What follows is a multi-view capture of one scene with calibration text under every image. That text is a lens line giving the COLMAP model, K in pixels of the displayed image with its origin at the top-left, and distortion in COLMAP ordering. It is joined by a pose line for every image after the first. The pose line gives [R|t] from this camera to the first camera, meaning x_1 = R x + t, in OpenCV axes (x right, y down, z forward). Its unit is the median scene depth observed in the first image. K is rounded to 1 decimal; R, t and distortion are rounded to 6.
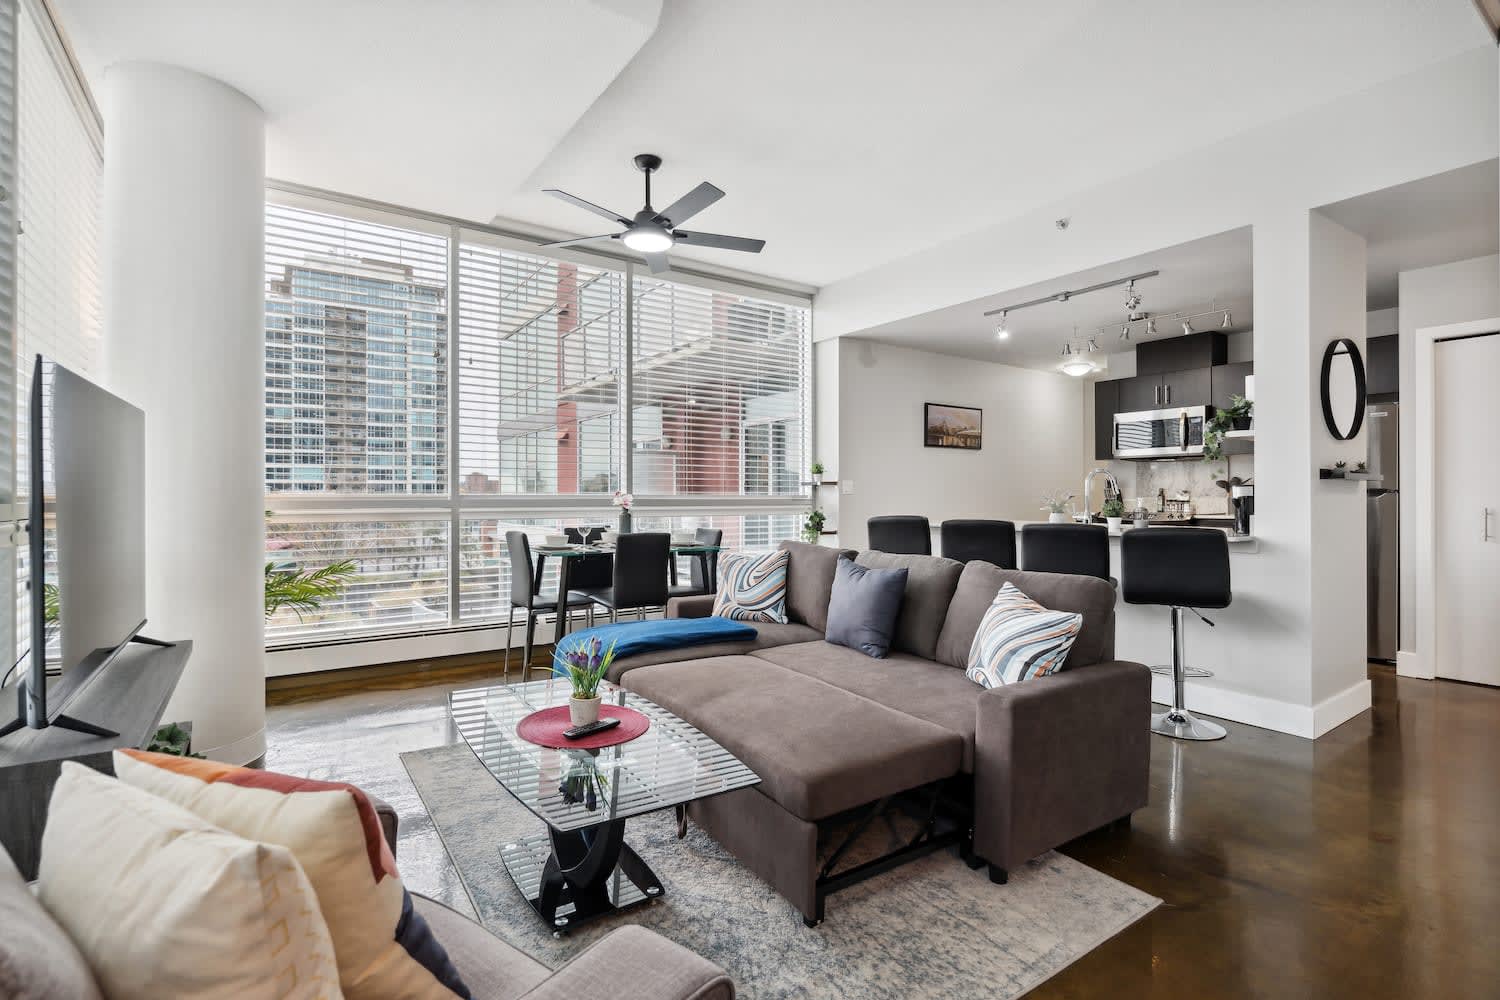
lens RADIAL K [[713.4, 0, 719.3], [0, 713.4, 490.7], [0, 0, 1]] dist [-0.002701, -0.000269]
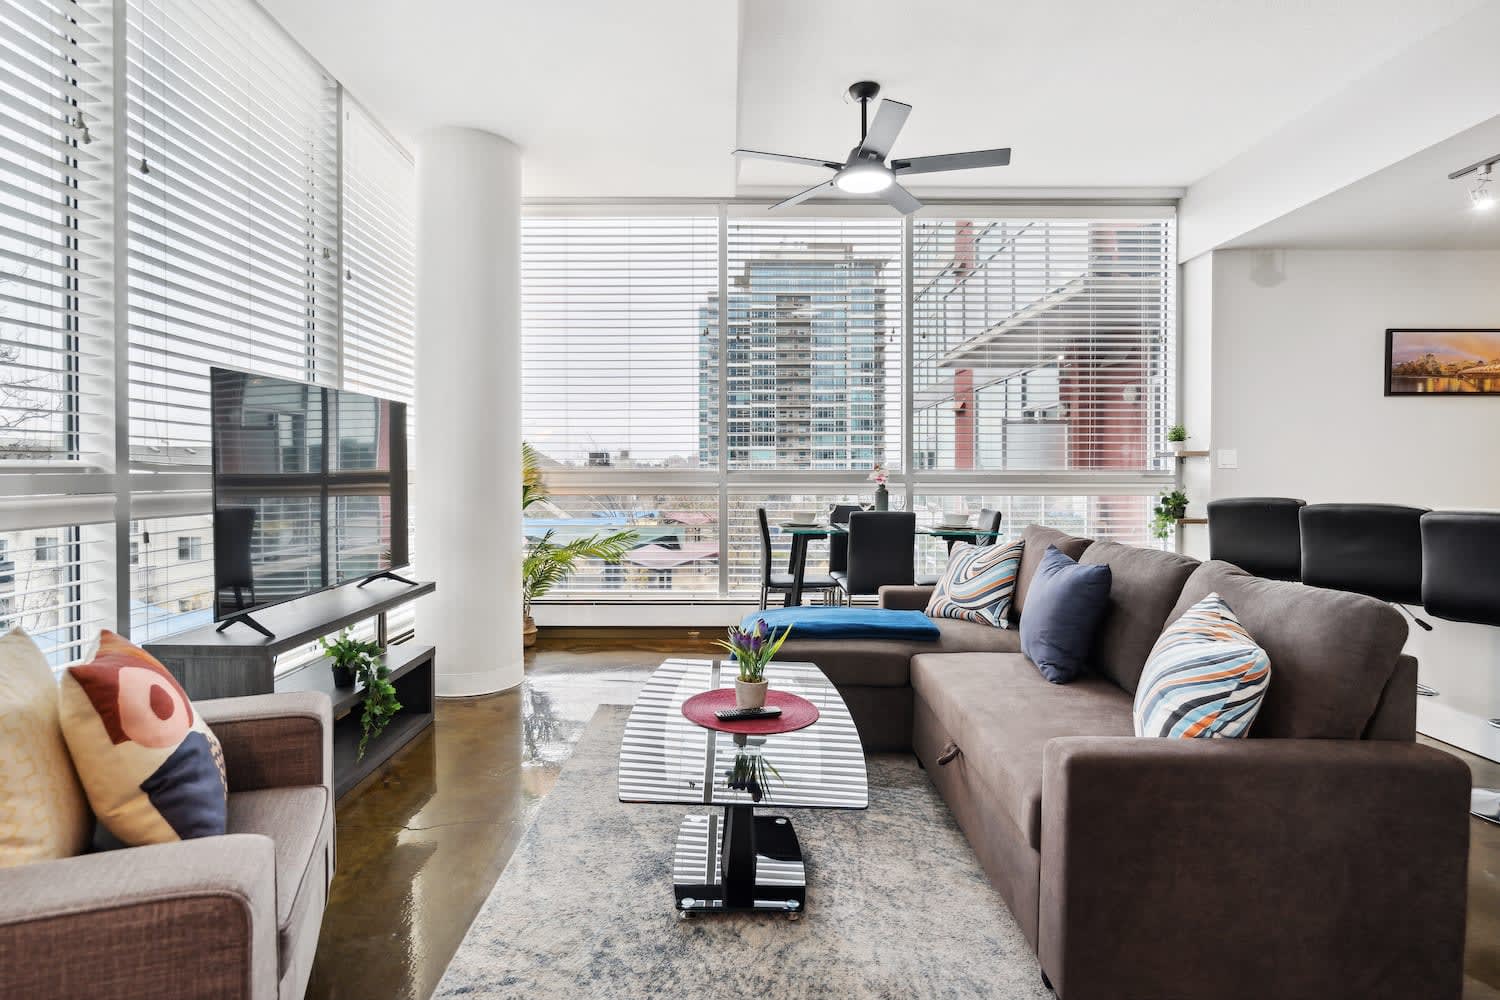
lens RADIAL K [[783.2, 0, 750.6], [0, 783.2, 483.8], [0, 0, 1]] dist [-0.004905, -0.000434]
pose [[0.825380, 0.005344, -0.564552, 0.224779], [0.003505, 0.999887, 0.014589, 0.006989], [0.564567, -0.014020, 0.825268, 0.078830]]
